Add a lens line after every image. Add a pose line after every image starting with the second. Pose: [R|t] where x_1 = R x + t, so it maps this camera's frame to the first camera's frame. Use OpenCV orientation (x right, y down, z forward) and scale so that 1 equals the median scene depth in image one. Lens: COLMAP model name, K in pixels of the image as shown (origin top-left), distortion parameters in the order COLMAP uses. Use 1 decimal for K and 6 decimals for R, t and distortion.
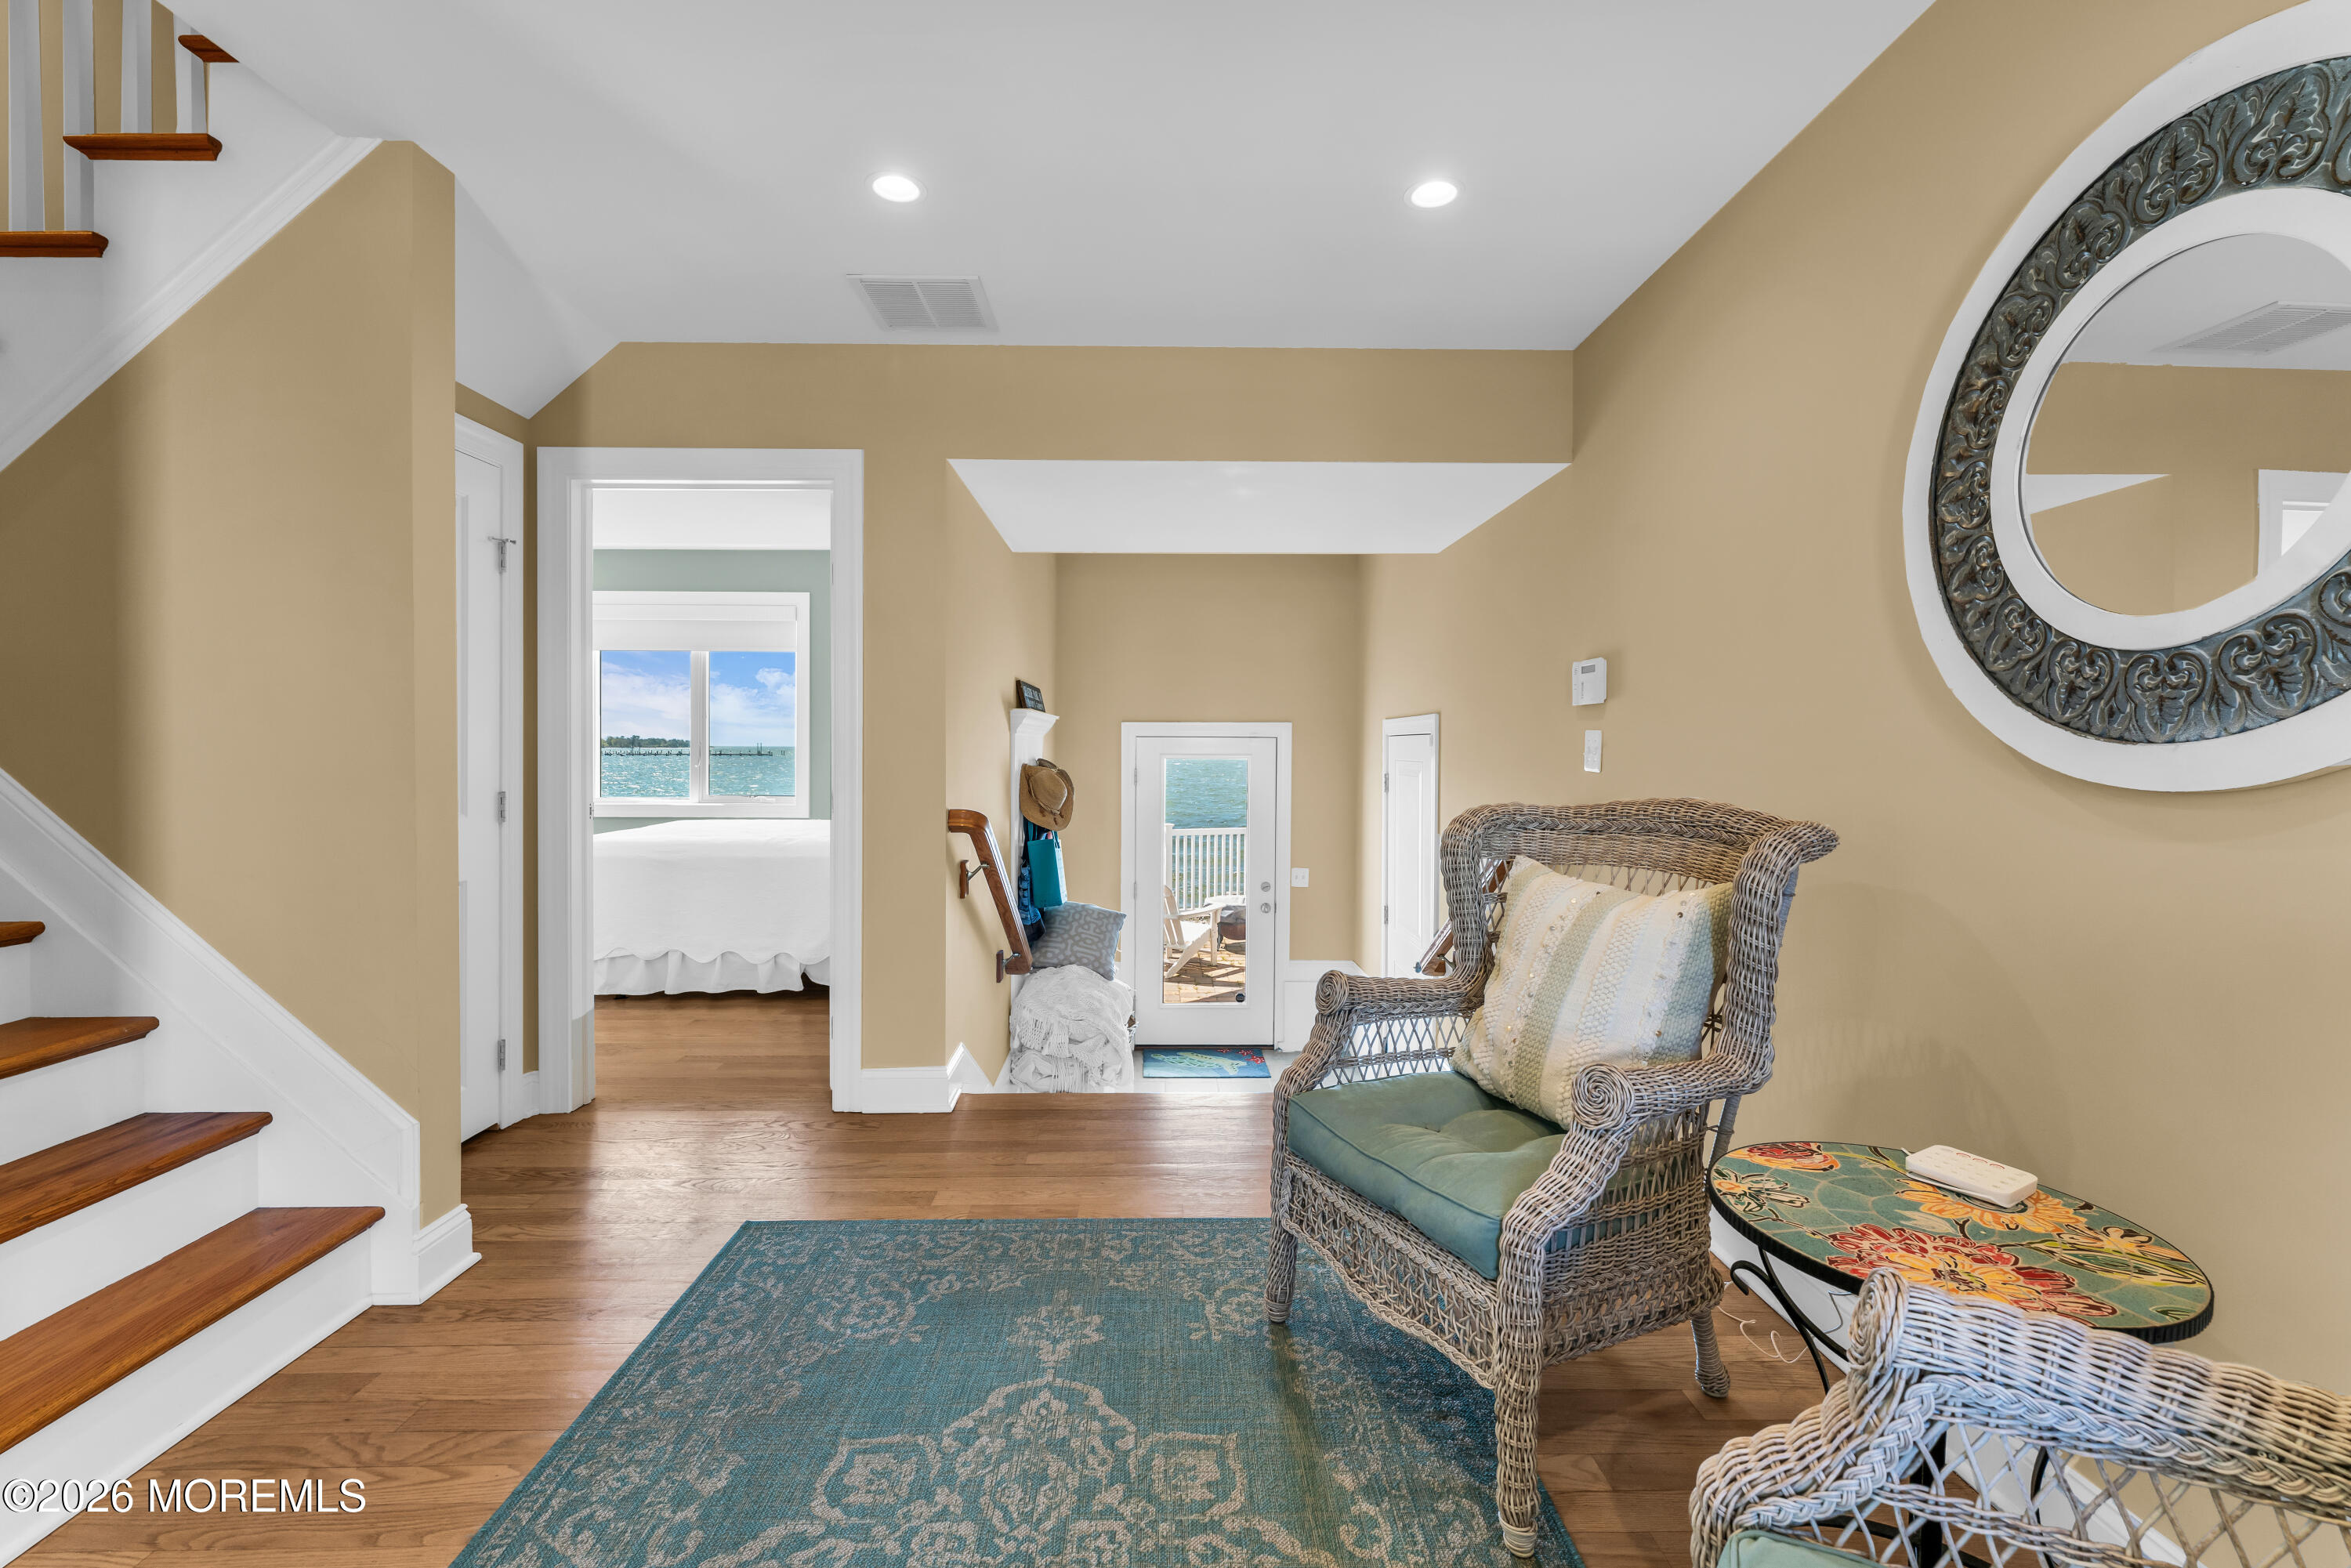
lens RADIAL K [[1087.8, 0, 1175.5], [0, 1087.8, 784.0], [0, 0, 1]] dist [0.001034, -0.000242]
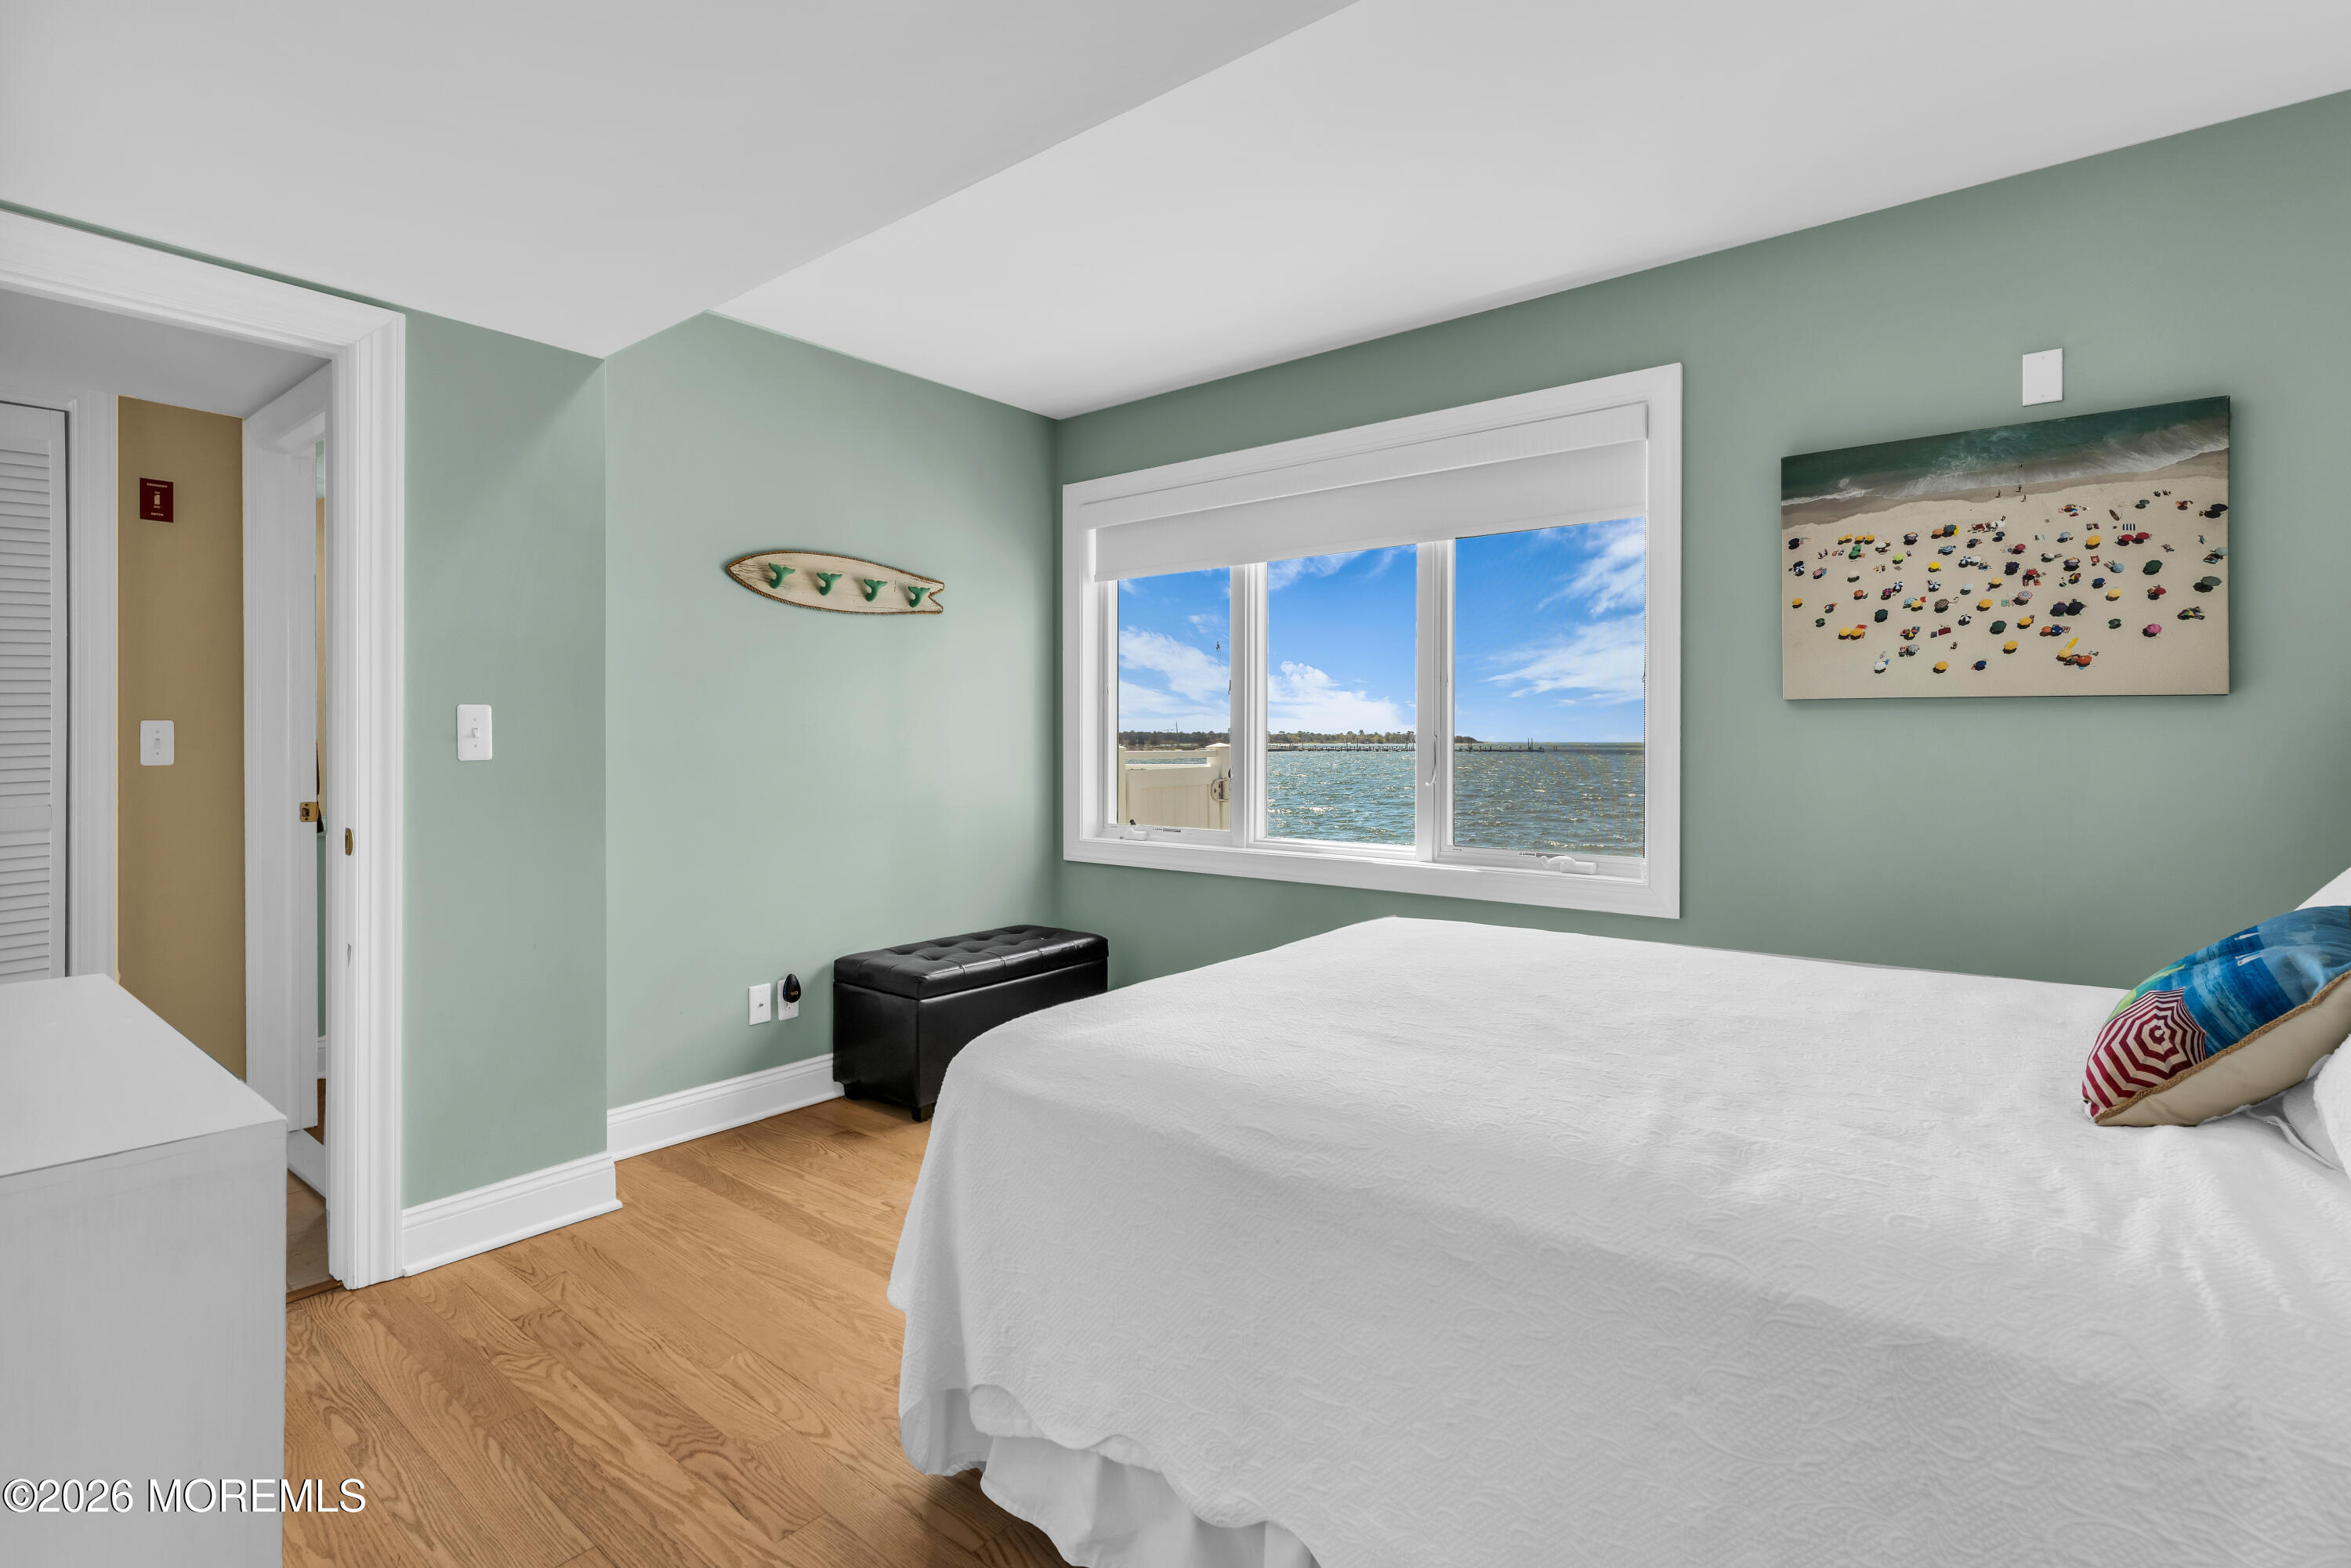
lens RADIAL K [[1087.8, 0, 1175.5], [0, 1087.8, 784.0], [0, 0, 1]] dist [0.001034, -0.000242]
pose [[0.775889, 0.000970, -0.630869, -0.231183], [0.001546, 0.999993, 0.003439, -0.018237], [0.630868, -0.003643, 0.775882, 0.571719]]
